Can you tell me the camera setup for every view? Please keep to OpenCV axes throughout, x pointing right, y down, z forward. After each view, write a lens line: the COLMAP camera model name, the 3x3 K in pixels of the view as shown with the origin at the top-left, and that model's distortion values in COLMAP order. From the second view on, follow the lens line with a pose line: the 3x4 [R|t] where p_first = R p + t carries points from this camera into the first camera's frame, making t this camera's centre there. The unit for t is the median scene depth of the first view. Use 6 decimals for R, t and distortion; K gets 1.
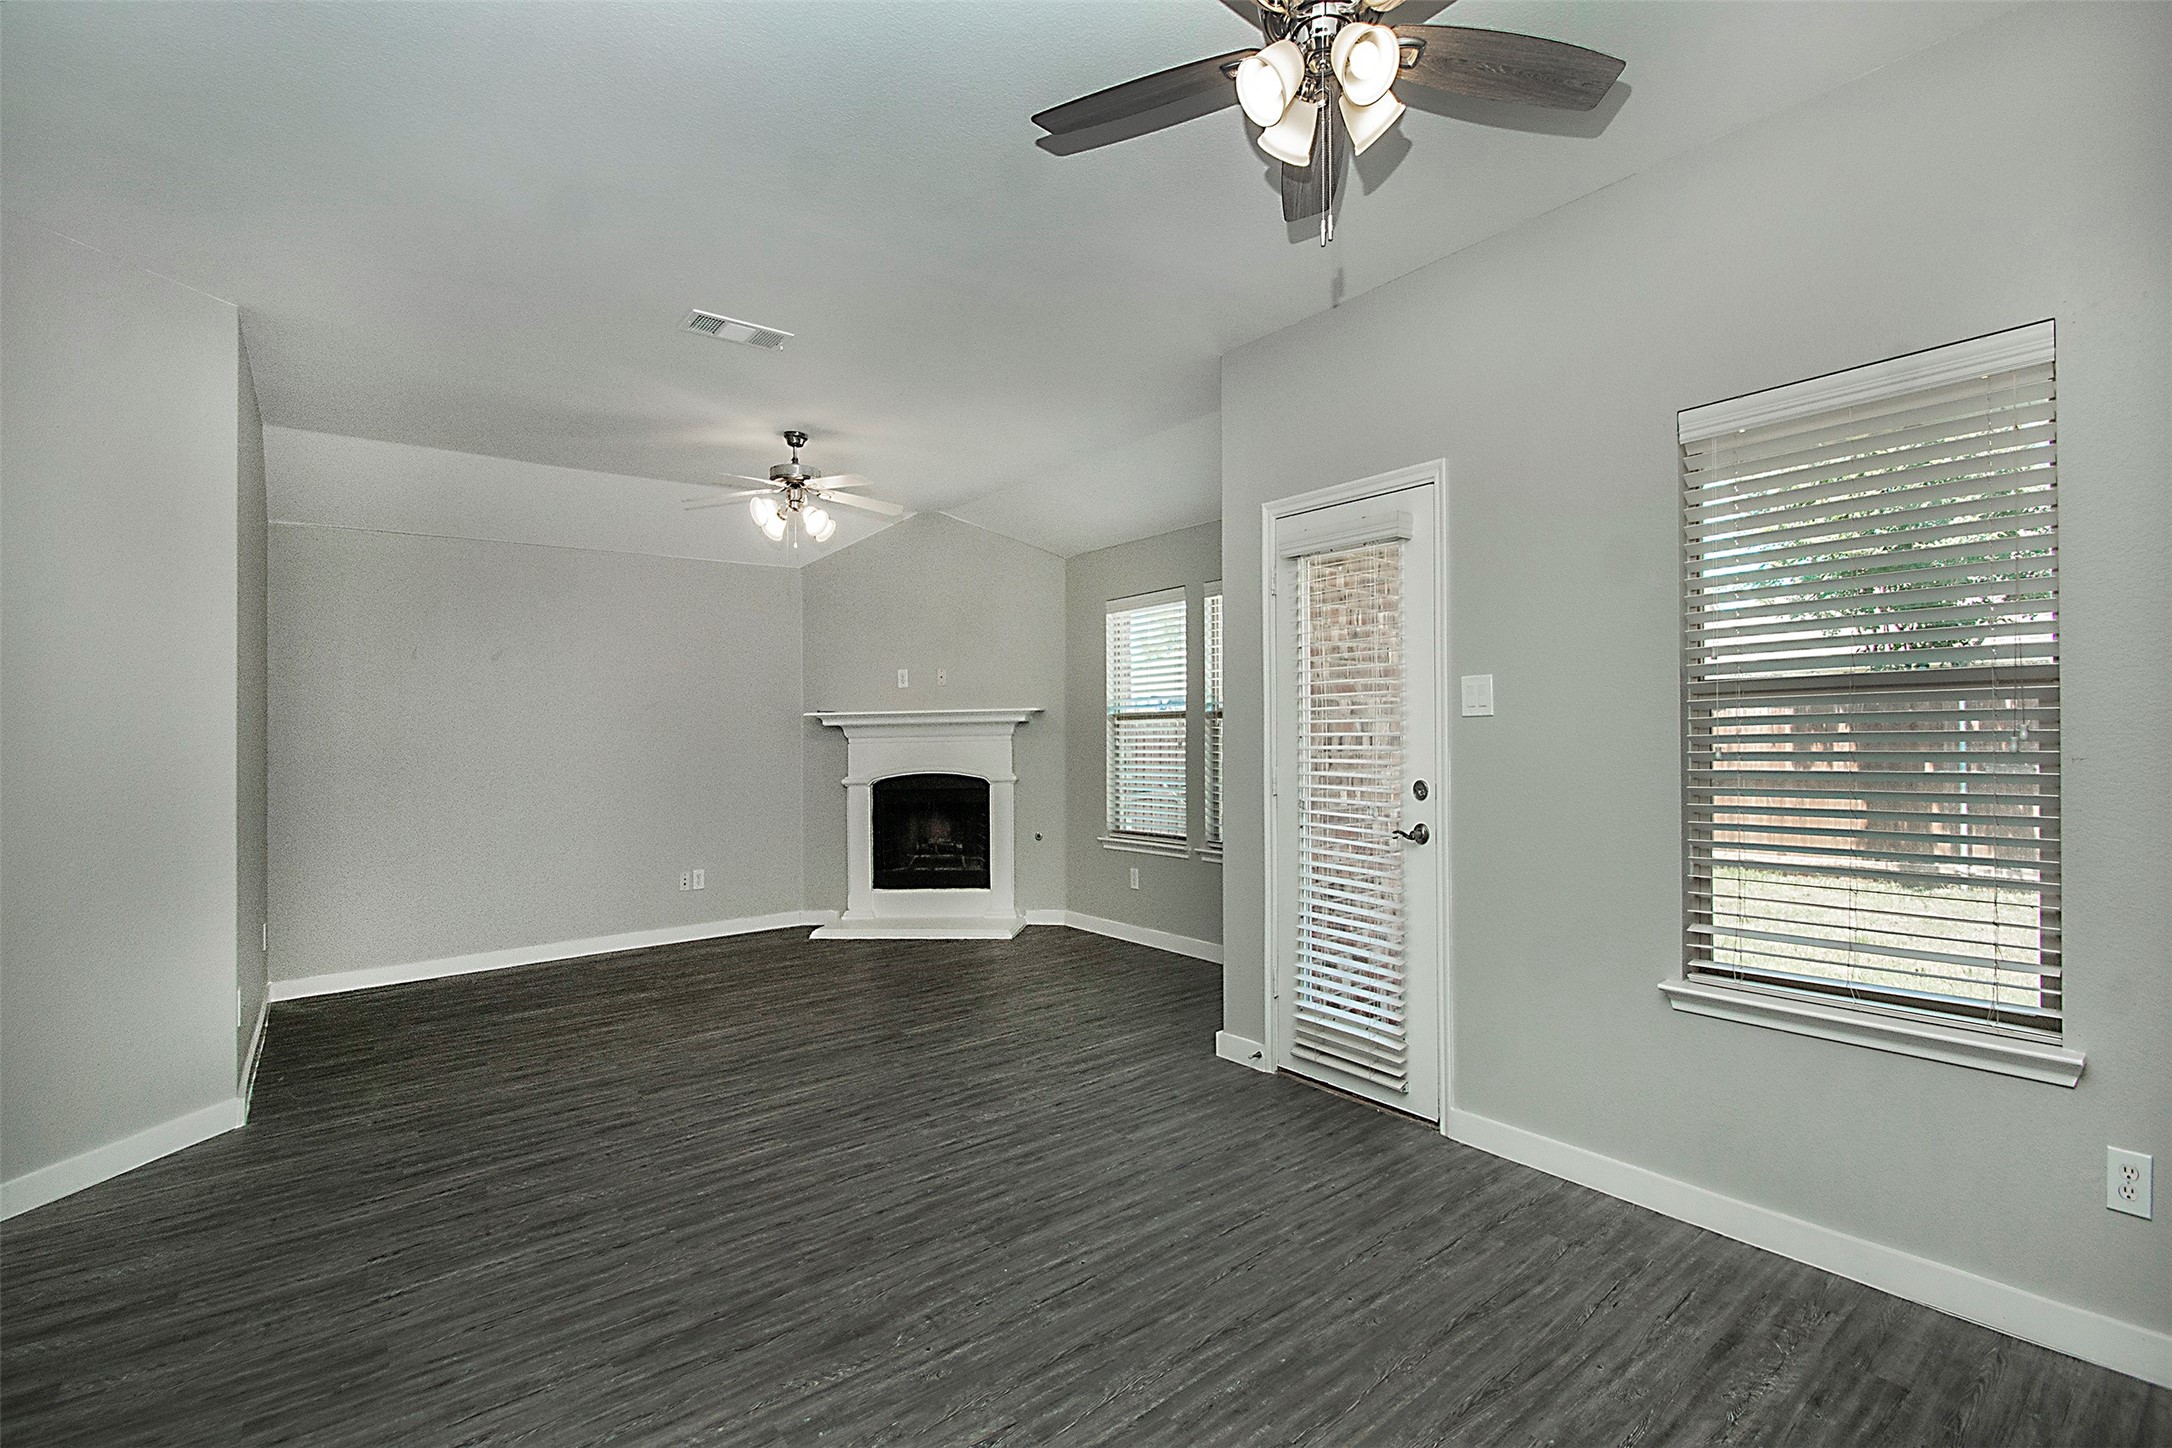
lens RADIAL K [[957.6, 0, 1086.0], [0, 957.6, 724.0], [0, 0, 1]] dist [0.037858, -0.024658]
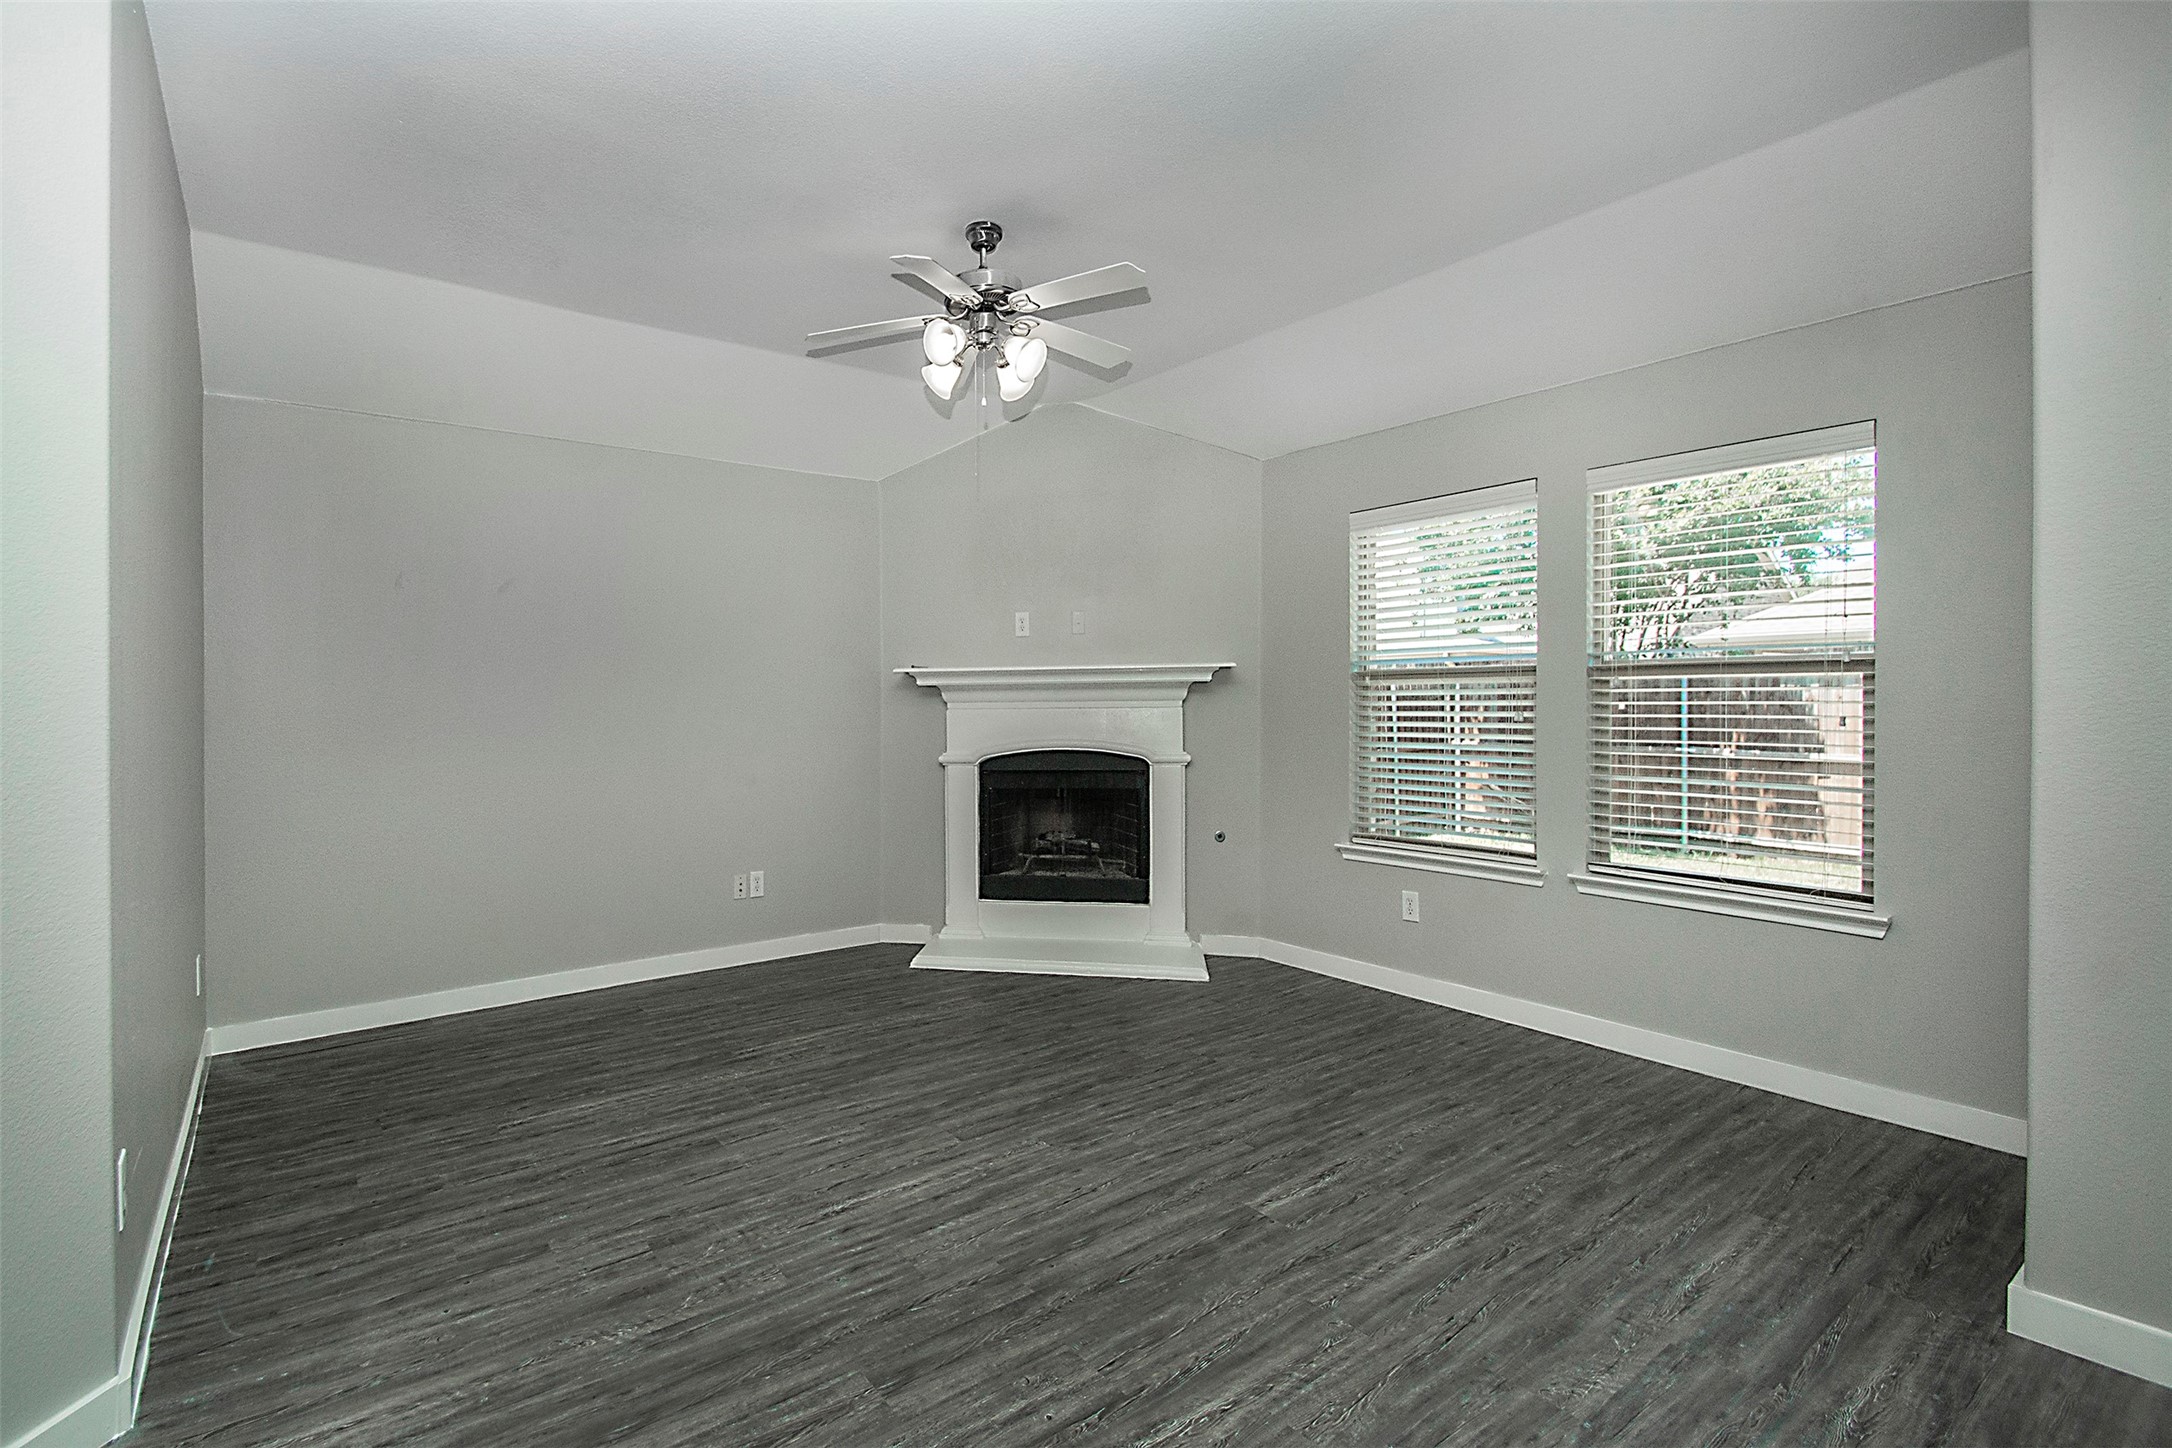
lens RADIAL K [[1024.7, 0, 1063.4], [0, 1024.7, 712.7], [0, 0, 1]] dist [0.002825, -0.008425]
pose [[0.999745, 0.012903, -0.018535, -0.349332], [-0.012544, 0.999734, 0.019340, 0.015765], [0.018780, -0.019103, 0.999641, 0.461064]]
